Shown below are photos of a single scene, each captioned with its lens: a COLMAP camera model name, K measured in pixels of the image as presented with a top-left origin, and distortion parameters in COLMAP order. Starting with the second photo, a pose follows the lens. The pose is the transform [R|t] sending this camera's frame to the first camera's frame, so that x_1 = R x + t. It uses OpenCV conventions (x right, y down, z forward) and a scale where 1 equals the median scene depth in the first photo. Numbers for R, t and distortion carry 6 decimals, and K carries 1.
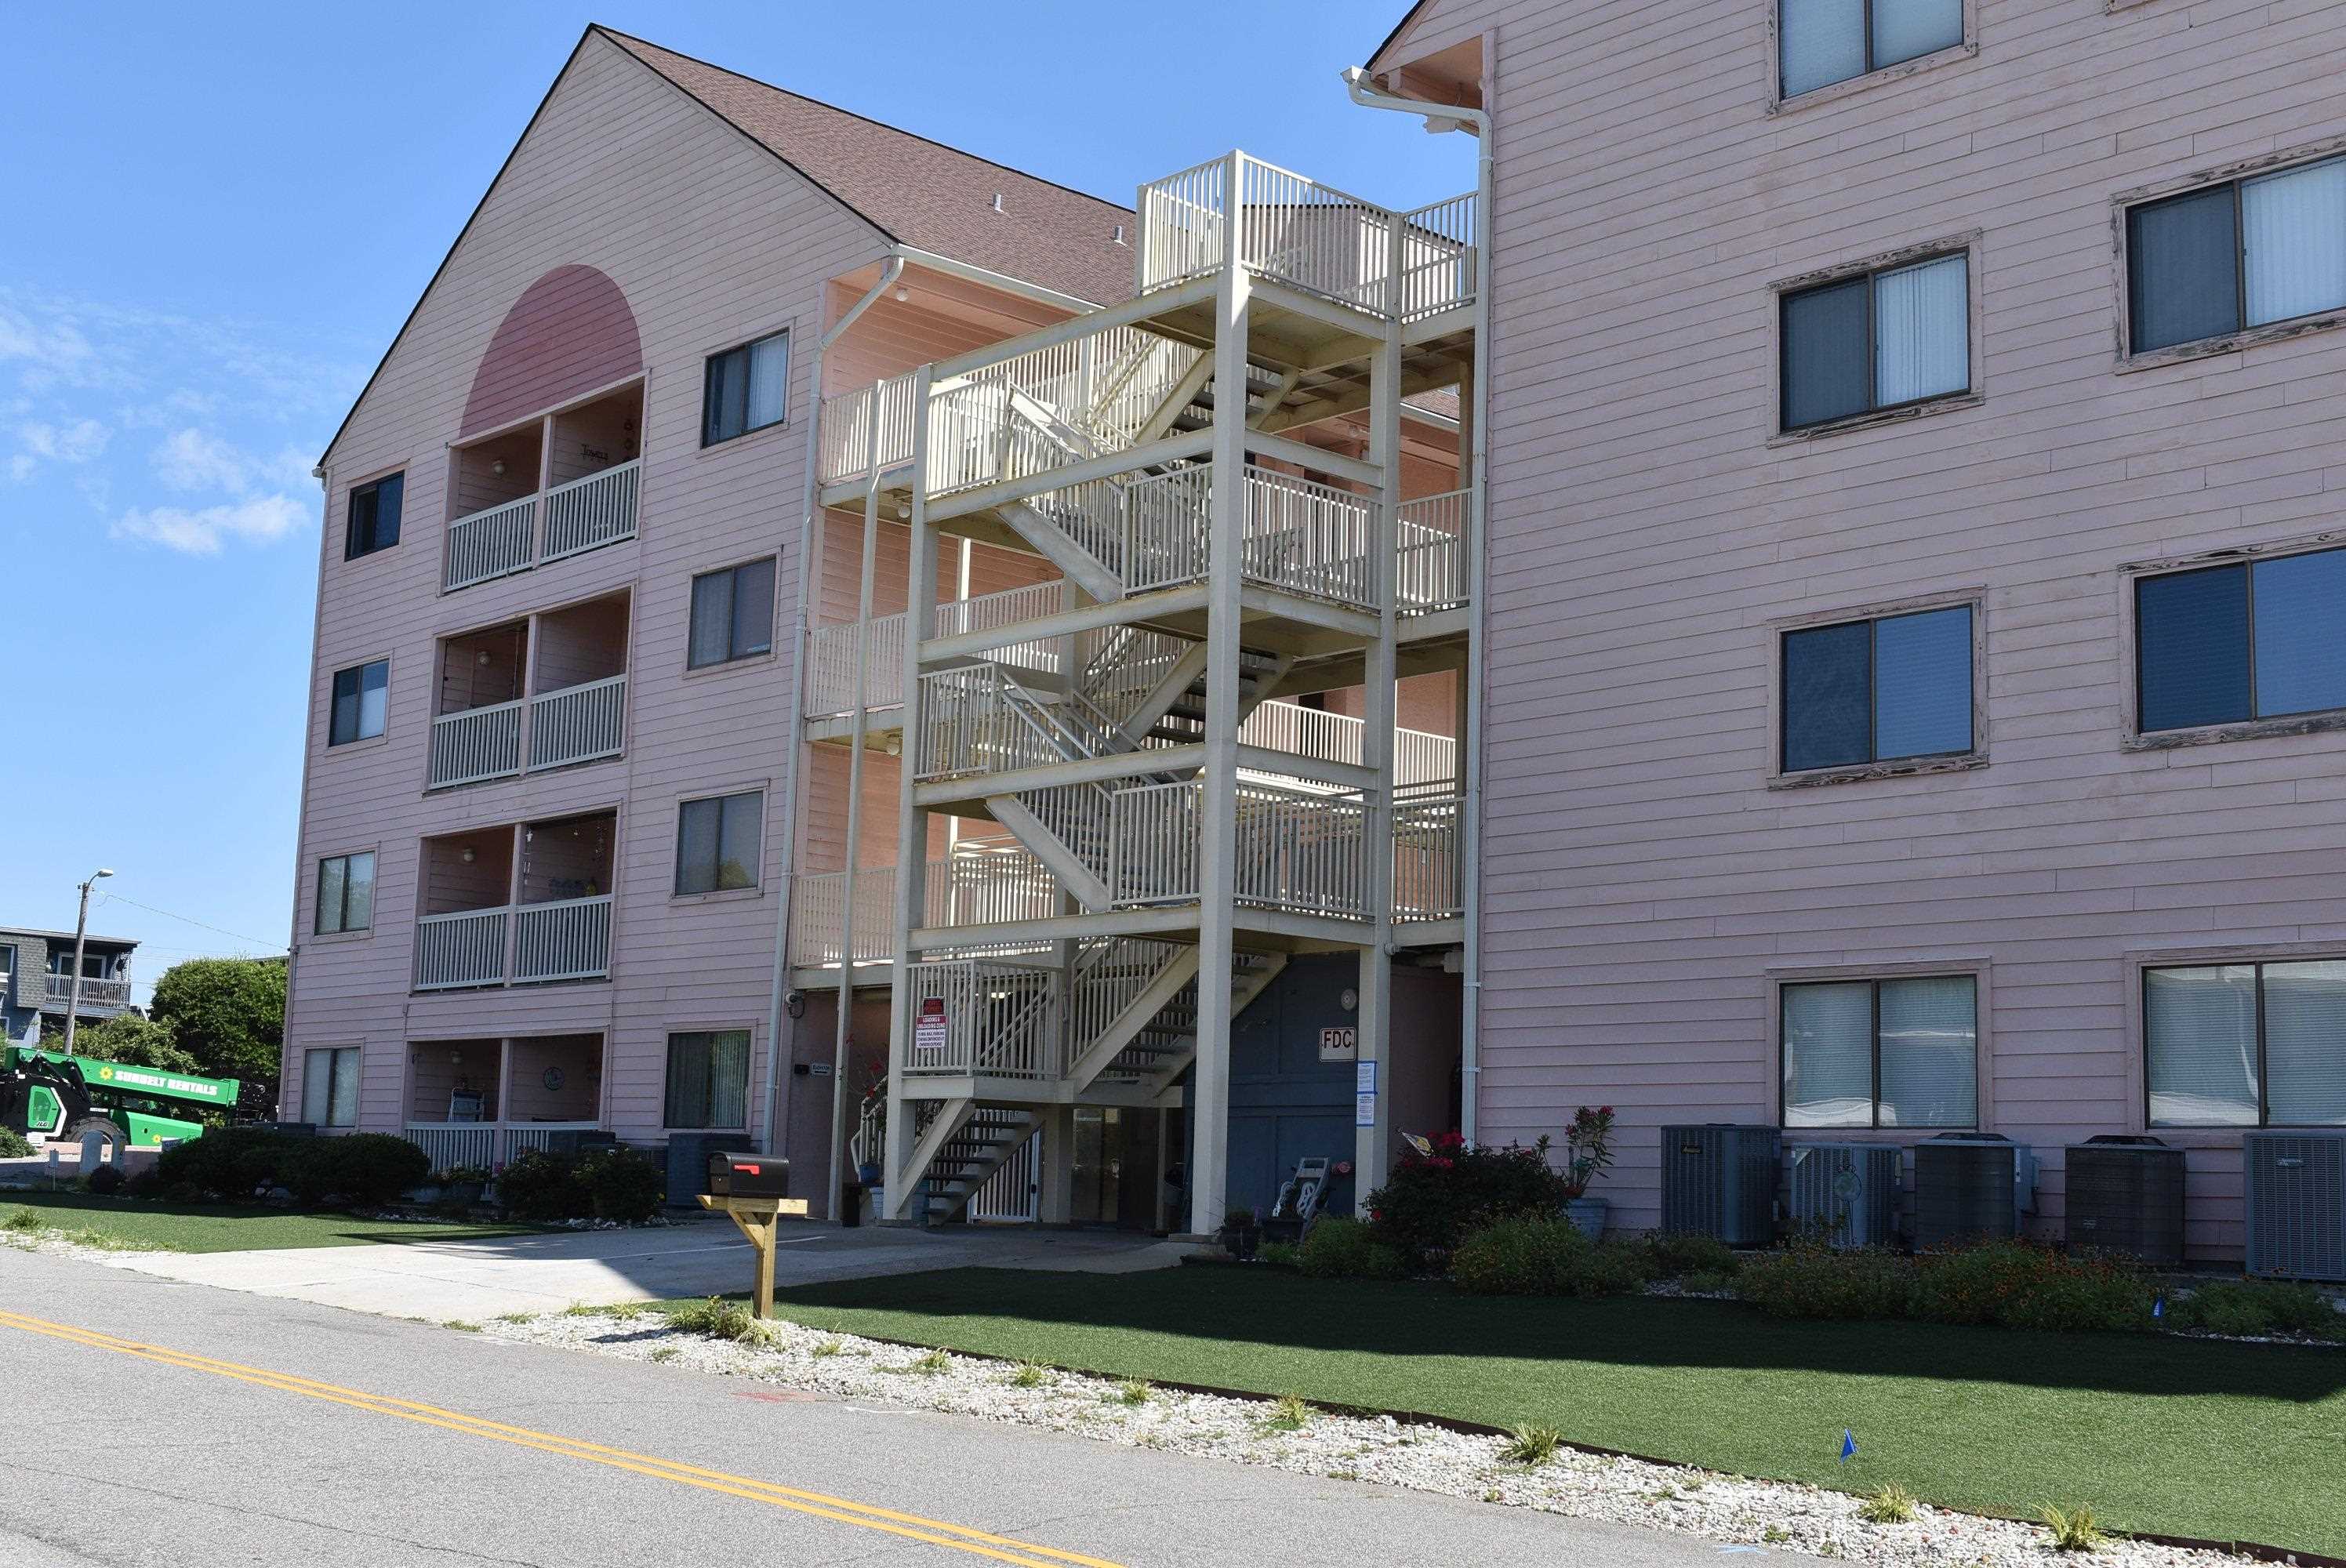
lens RADIAL K [[2783.0, 0, 1175.3], [0, 2783.0, 779.7], [0, 0, 1]] dist [-0.069920, 0.026949]
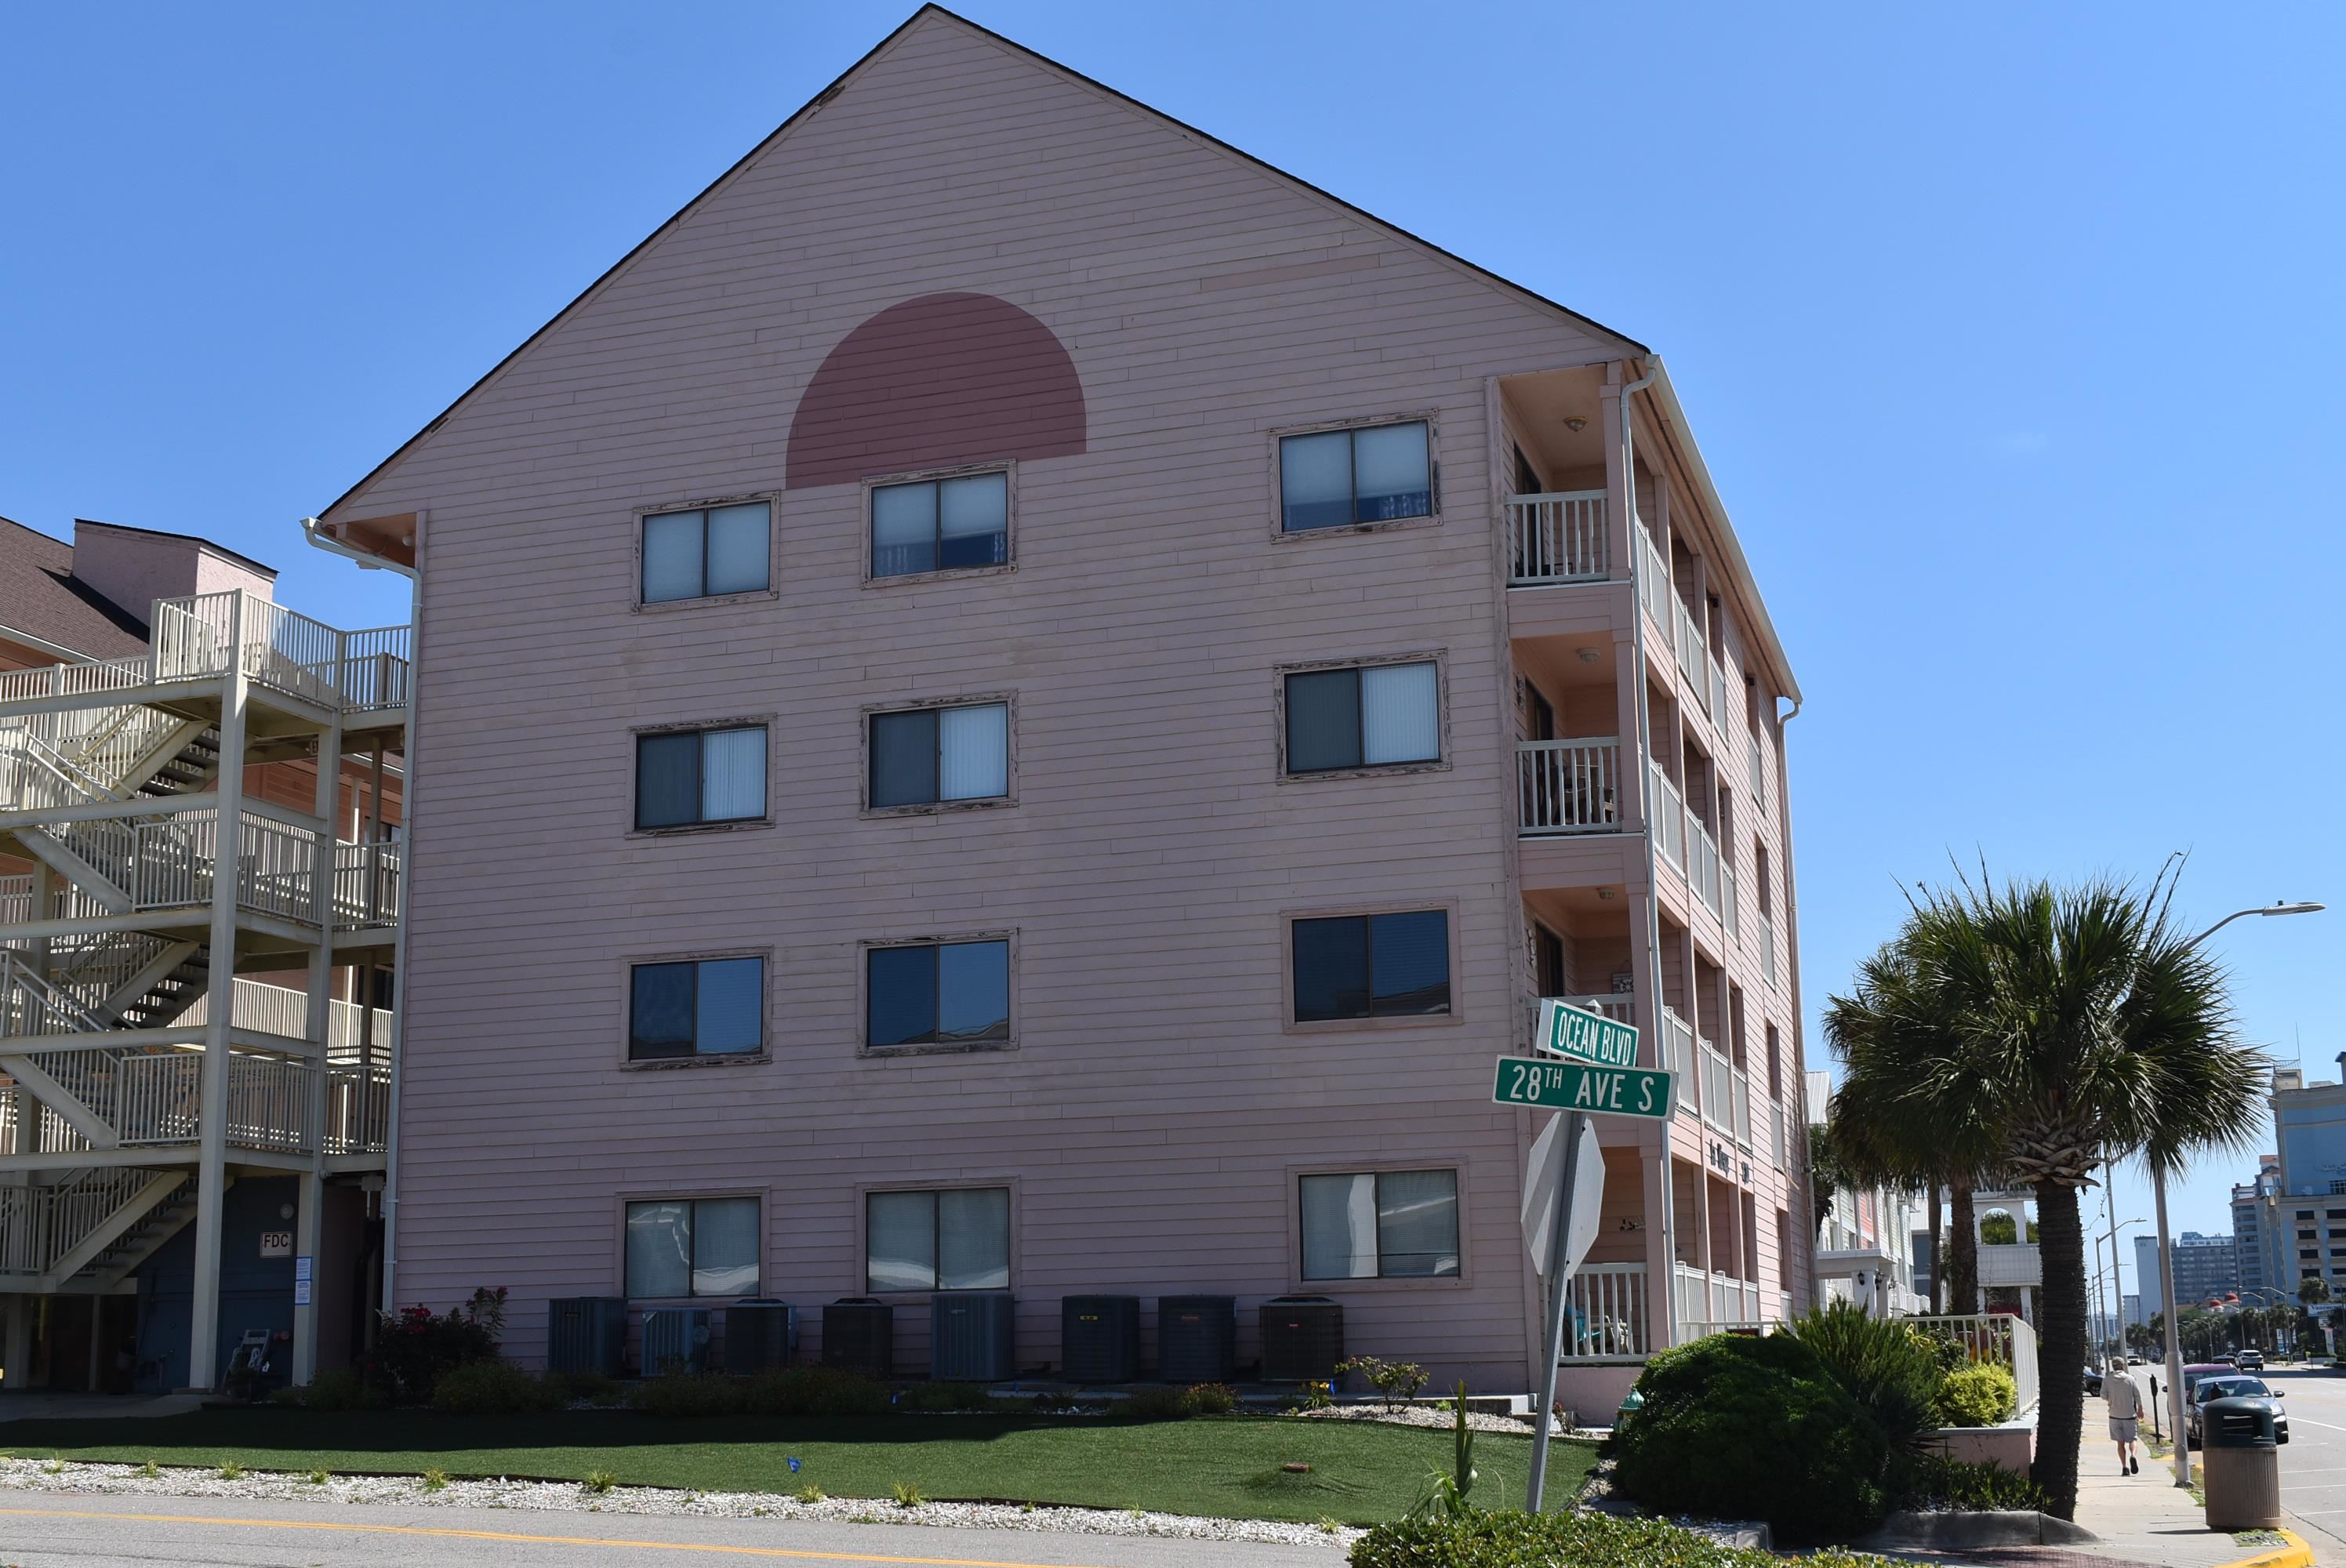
lens RADIAL K [[2783.0, 0, 1175.3], [0, 2783.0, 779.7], [0, 0, 1]] dist [-0.069920, 0.026949]
pose [[0.867734, 0.056677, 0.493787, -0.276651], [-0.028766, 0.997539, -0.063947, -0.066739], [-0.496196, 0.041284, 0.867229, -0.455970]]
